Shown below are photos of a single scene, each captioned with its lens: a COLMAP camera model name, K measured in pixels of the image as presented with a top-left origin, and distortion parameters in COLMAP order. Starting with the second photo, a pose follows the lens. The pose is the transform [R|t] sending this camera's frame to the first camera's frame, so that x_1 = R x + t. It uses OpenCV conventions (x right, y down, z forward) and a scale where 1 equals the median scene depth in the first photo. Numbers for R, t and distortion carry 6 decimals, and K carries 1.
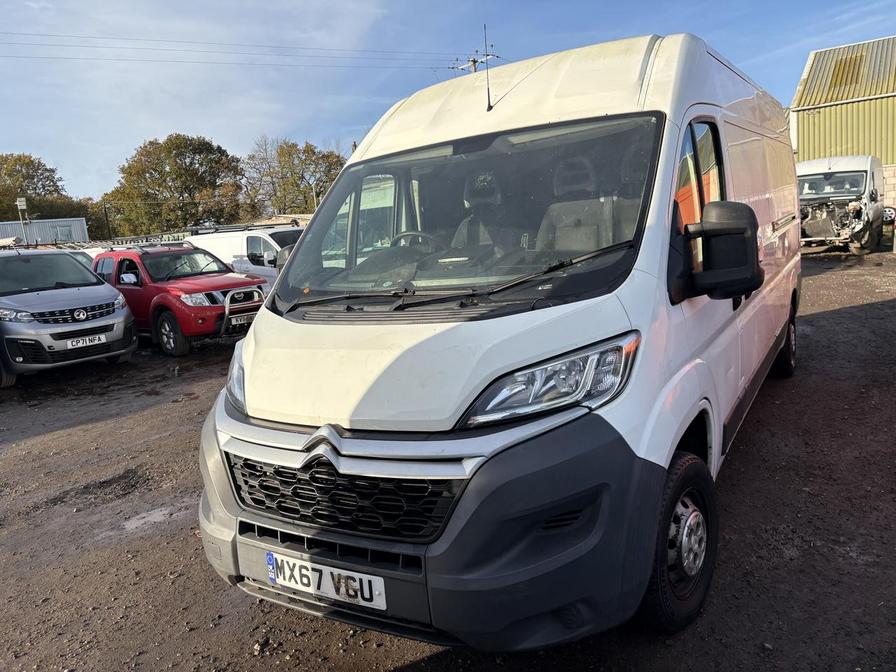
lens RADIAL K [[678.0, 0, 448.0], [0, 678.0, 334.3], [0, 0, 1]] dist [0.029716, -0.003381]
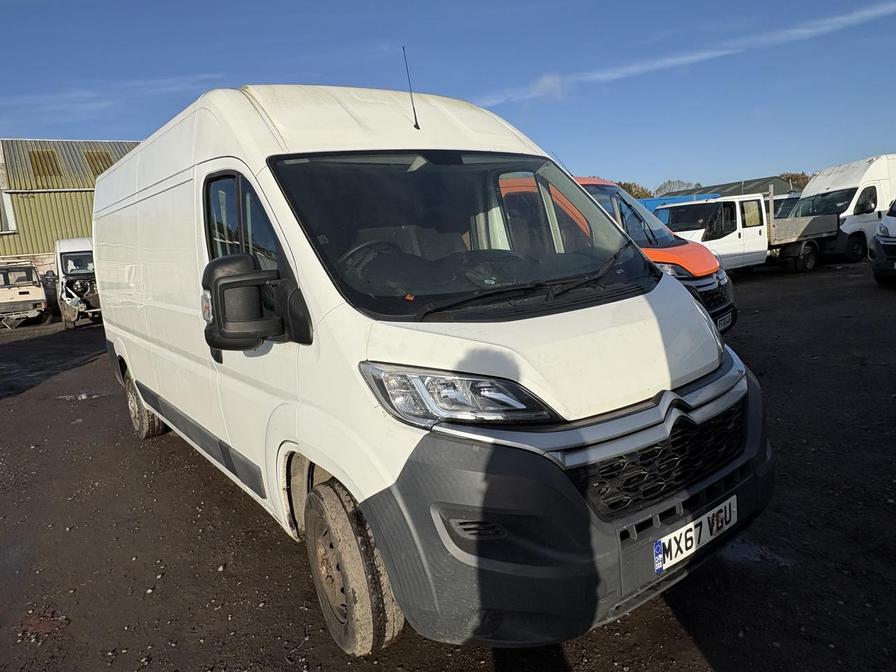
lens RADIAL K [[614.1, 0, 450.3], [0, 614.1, 343.0], [0, 0, 1]] dist [0.005674, 0.003652]
pose [[0.375992, -0.092062, 0.922039, -1.129473], [0.188777, 0.981794, 0.021048, -0.022060], [-0.907190, 0.166146, 0.386525, 0.884922]]
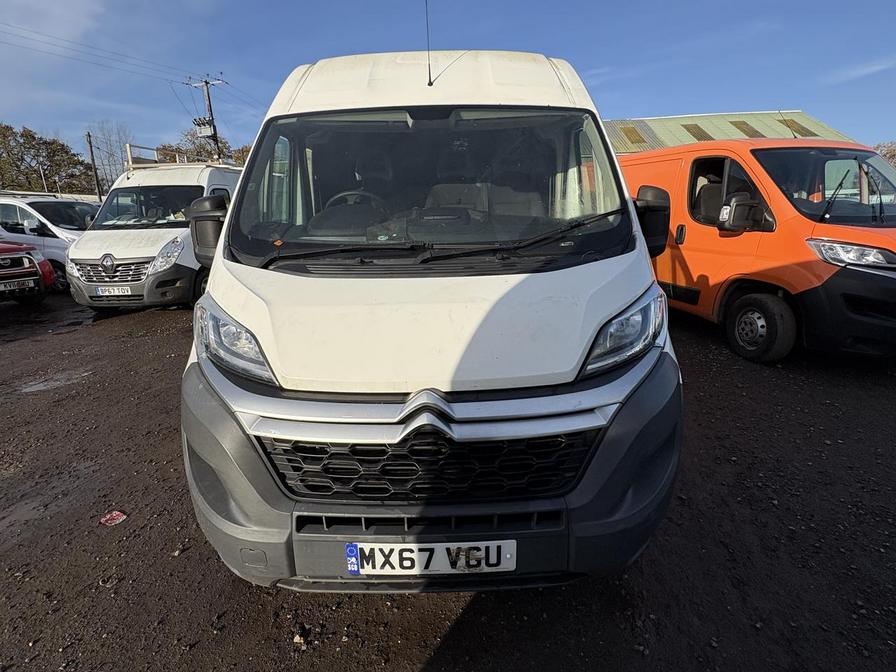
lens RADIAL K [[436.8, 0, 448.2], [0, 436.8, 336.3], [0, 0, 1]] dist [-0.008010, 0.001761]
pose [[0.850598, -0.065631, 0.521704, -0.426646], [0.017174, 0.995118, 0.097186, 0.009486], [-0.525535, -0.073706, 0.847573, 0.490447]]
